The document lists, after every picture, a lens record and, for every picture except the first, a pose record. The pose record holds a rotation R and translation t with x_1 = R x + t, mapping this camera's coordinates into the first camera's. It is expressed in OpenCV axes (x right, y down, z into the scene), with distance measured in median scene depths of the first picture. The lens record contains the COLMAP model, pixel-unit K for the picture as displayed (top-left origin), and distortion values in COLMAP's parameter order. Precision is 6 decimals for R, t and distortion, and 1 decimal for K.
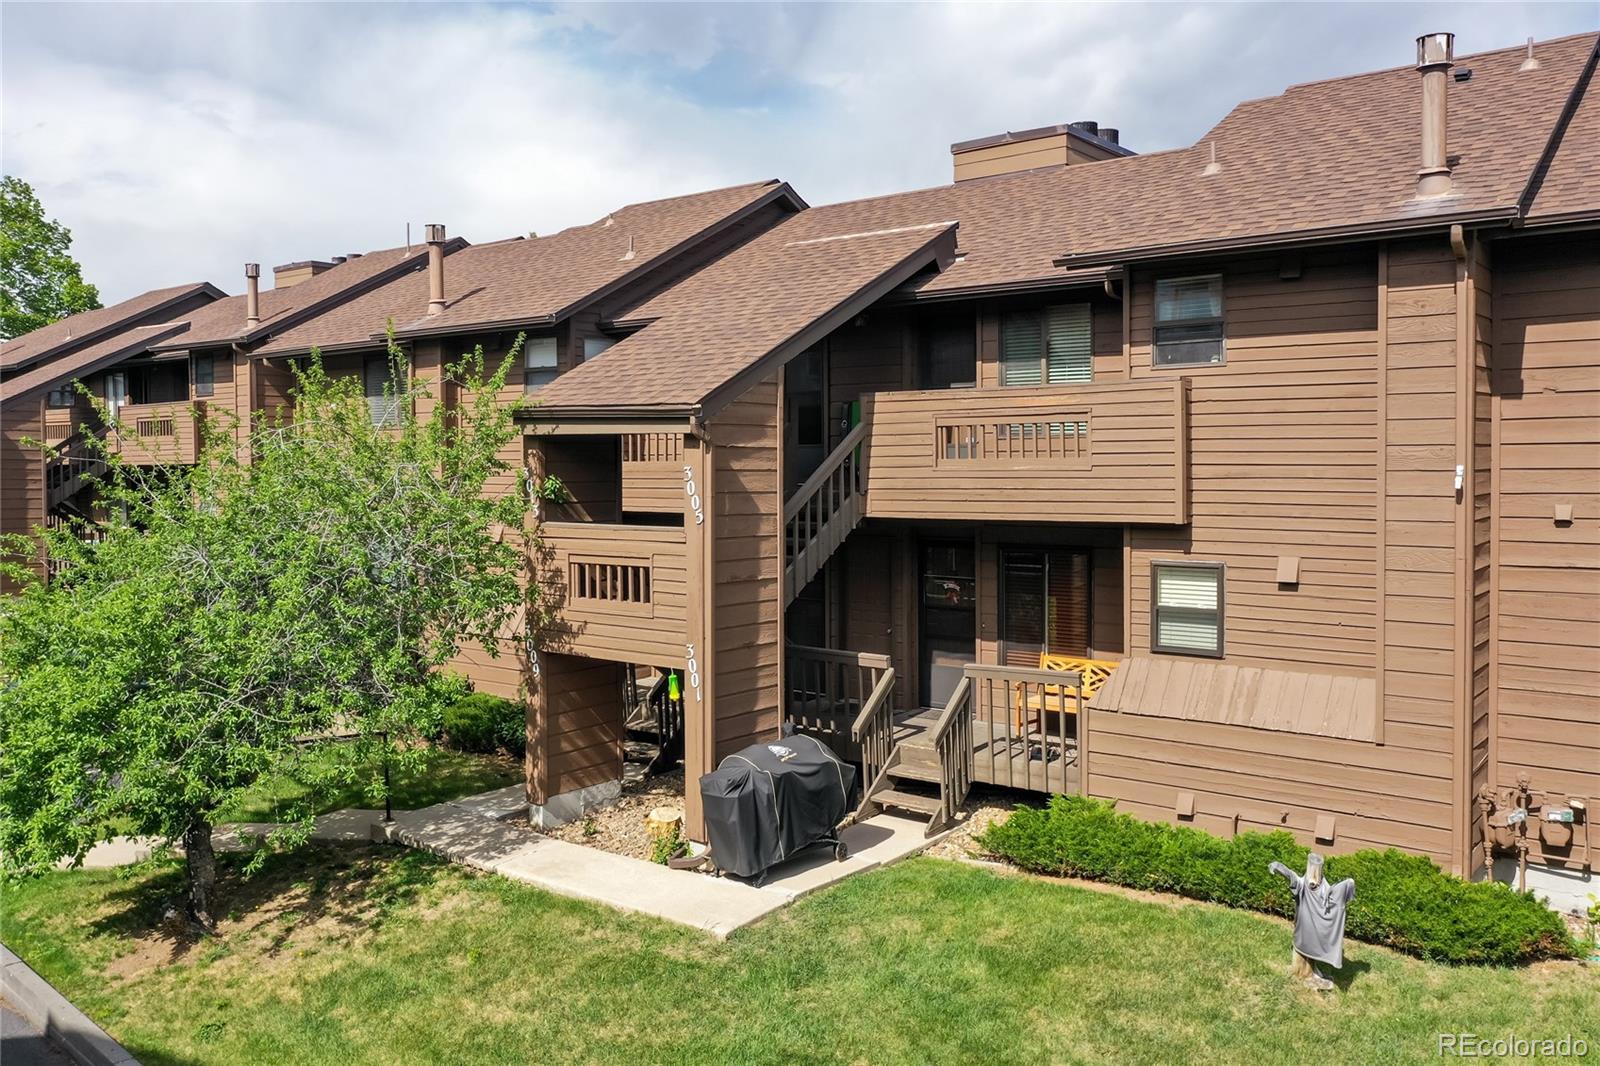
lens RADIAL K [[1309.0, 0, 800.0], [0, 1309.0, 533.0], [0, 0, 1]] dist [-0.001422, 0.009780]
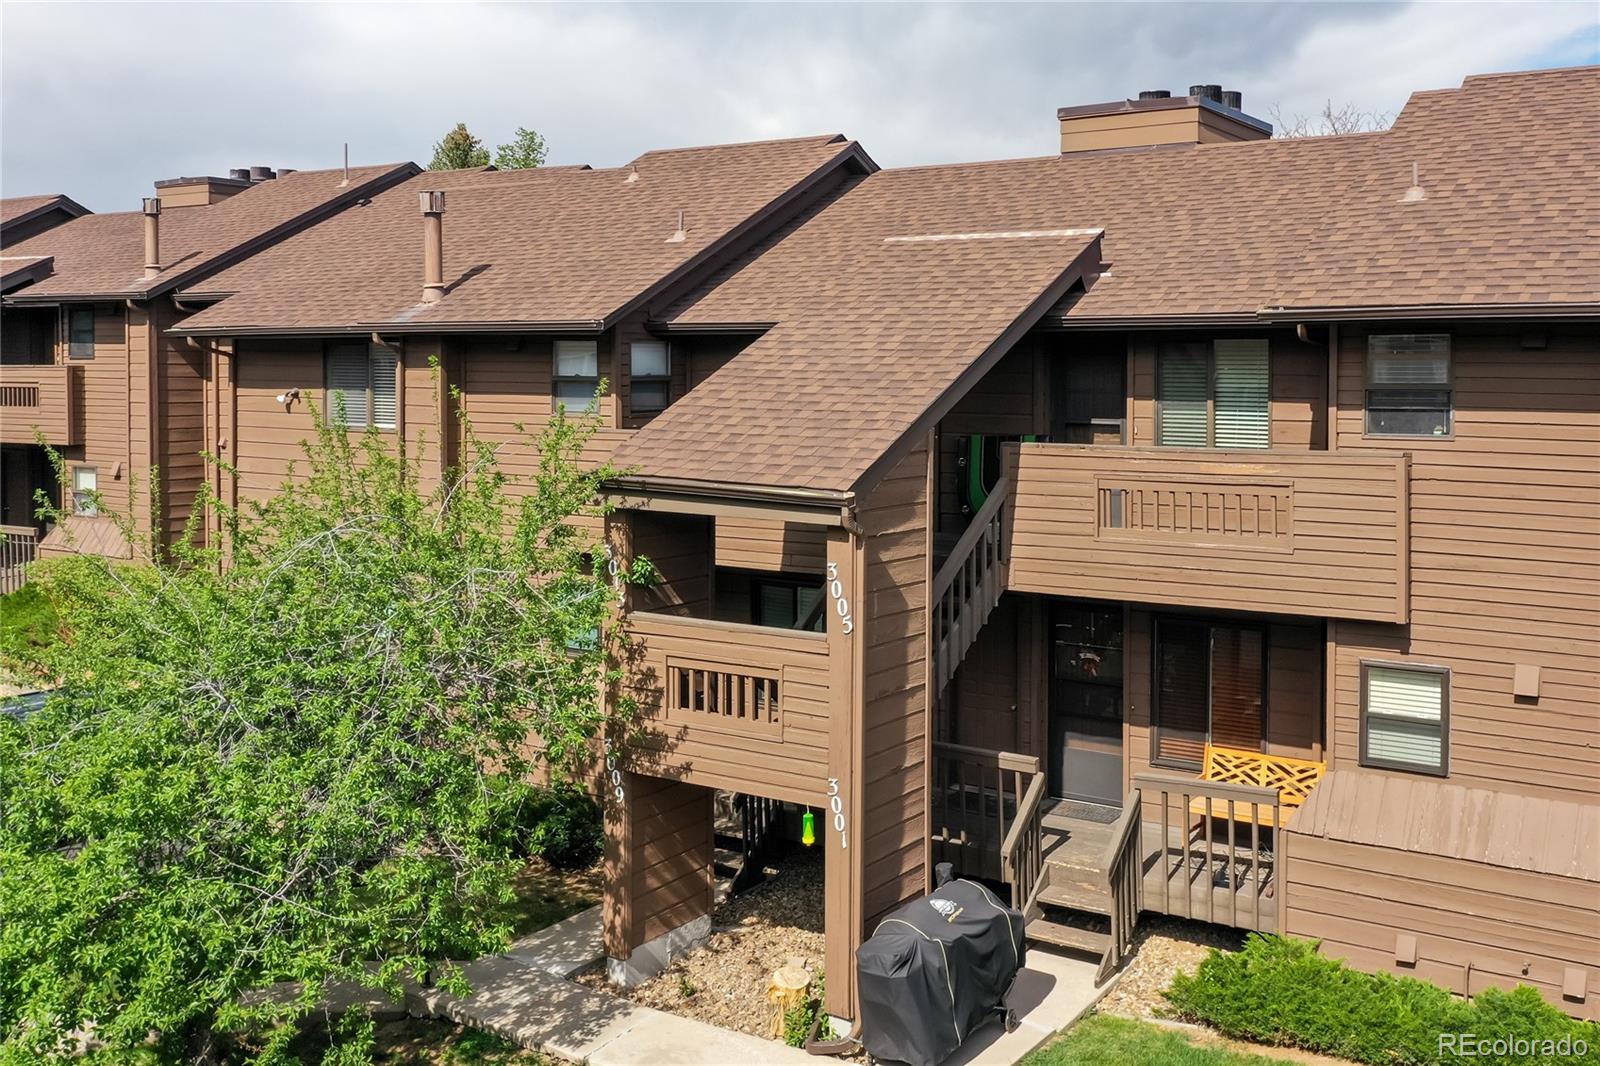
lens RADIAL K [[1528.4, 0, 943.2], [0, 1528.4, 458.1], [0, 0, 1]] dist [0.007399, 0.013580]
pose [[0.992150, 0.002619, 0.125025, -0.123117], [-0.002618, 0.999997, -0.000171, -0.104742], [-0.125025, -0.000158, 0.992154, 0.036511]]
